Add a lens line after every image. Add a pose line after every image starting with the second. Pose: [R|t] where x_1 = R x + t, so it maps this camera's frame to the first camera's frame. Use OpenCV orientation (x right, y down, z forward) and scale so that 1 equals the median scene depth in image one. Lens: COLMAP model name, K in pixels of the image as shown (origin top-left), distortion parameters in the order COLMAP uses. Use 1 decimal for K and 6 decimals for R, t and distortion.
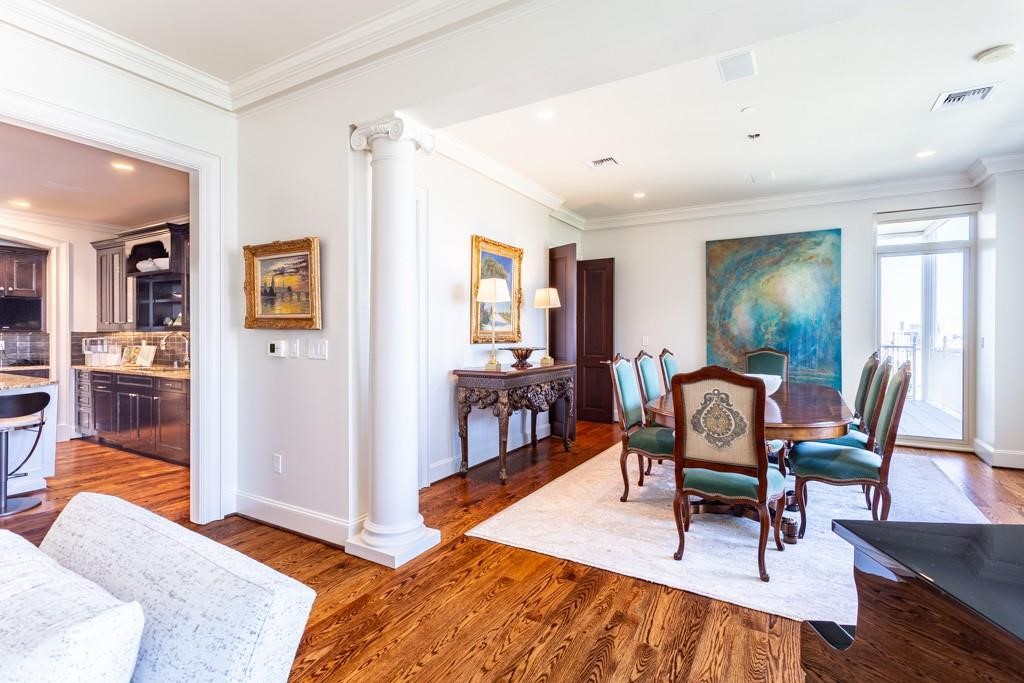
lens RADIAL K [[491.1, 0, 515.3], [0, 491.1, 339.5], [0, 0, 1]] dist [-0.004231, 0.000291]
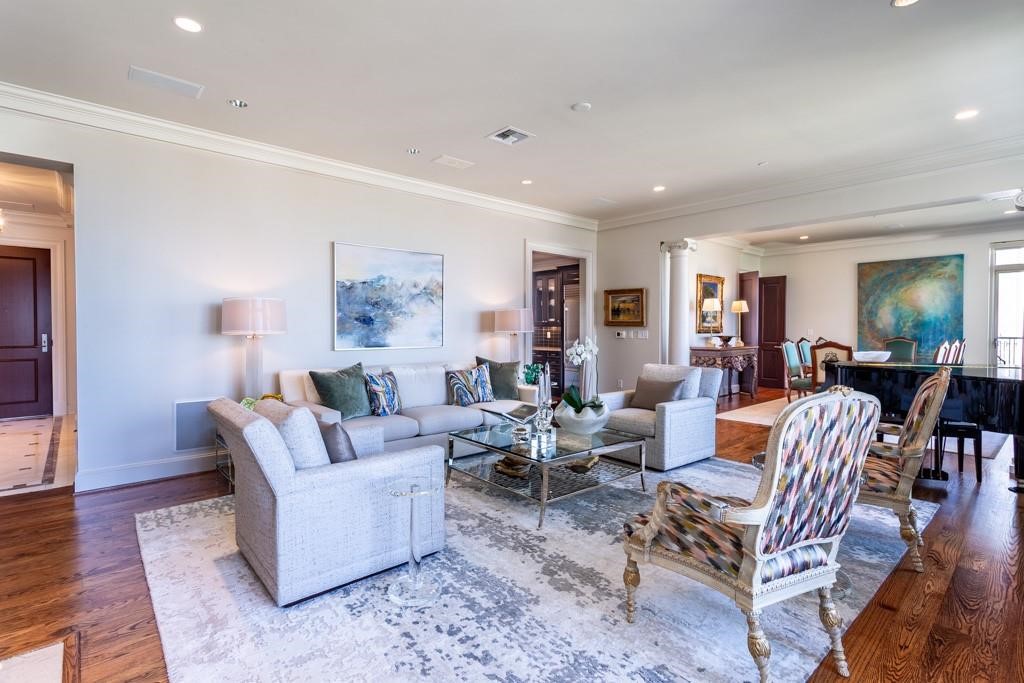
lens RADIAL K [[491.1, 0, 505.2], [0, 491.1, 338.6], [0, 0, 1]] dist [-0.004231, 0.000291]
pose [[0.946722, 0.005261, -0.322009, -0.144411], [-0.001697, 0.999934, 0.011347, 0.007020], [0.322047, -0.010196, 0.946669, -0.788493]]
